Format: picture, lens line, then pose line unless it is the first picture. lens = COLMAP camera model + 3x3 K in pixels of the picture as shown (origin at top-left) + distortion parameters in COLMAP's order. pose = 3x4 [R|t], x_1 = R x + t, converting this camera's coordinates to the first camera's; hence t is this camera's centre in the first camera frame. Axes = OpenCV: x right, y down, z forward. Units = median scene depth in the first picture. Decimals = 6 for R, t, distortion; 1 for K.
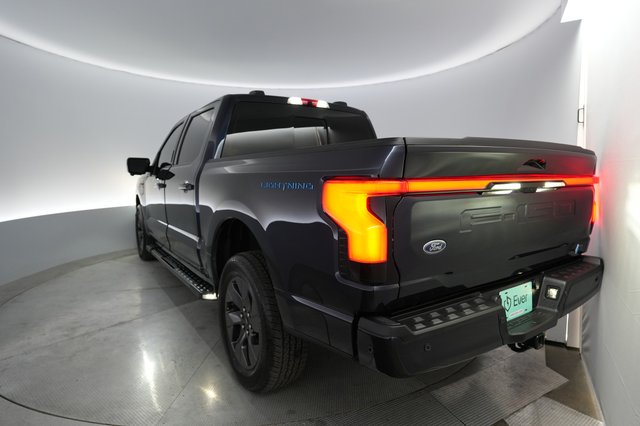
lens RADIAL K [[373.4, 0, 320.0], [0, 373.4, 213.0], [0, 0, 1]] dist [0.001937, -0.000003]
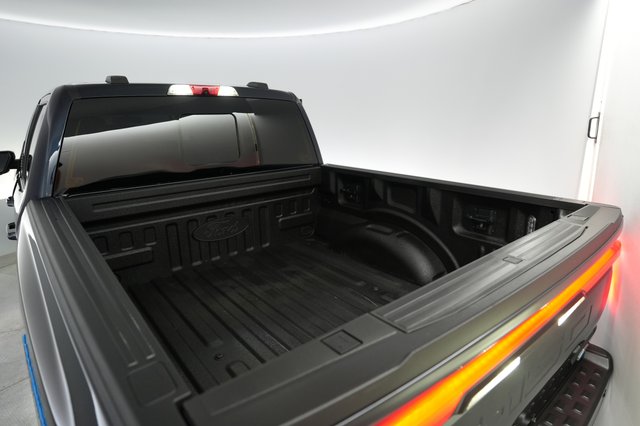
lens RADIAL K [[373.4, 0, 320.0], [0, 373.4, 213.0], [0, 0, 1]] dist [0.001937, -0.000003]
pose [[0.996646, -0.029158, 0.076463, 0.119370], [0.016625, 0.987027, 0.159688, -0.179013], [-0.080127, -0.157882, 0.984202, 0.279561]]
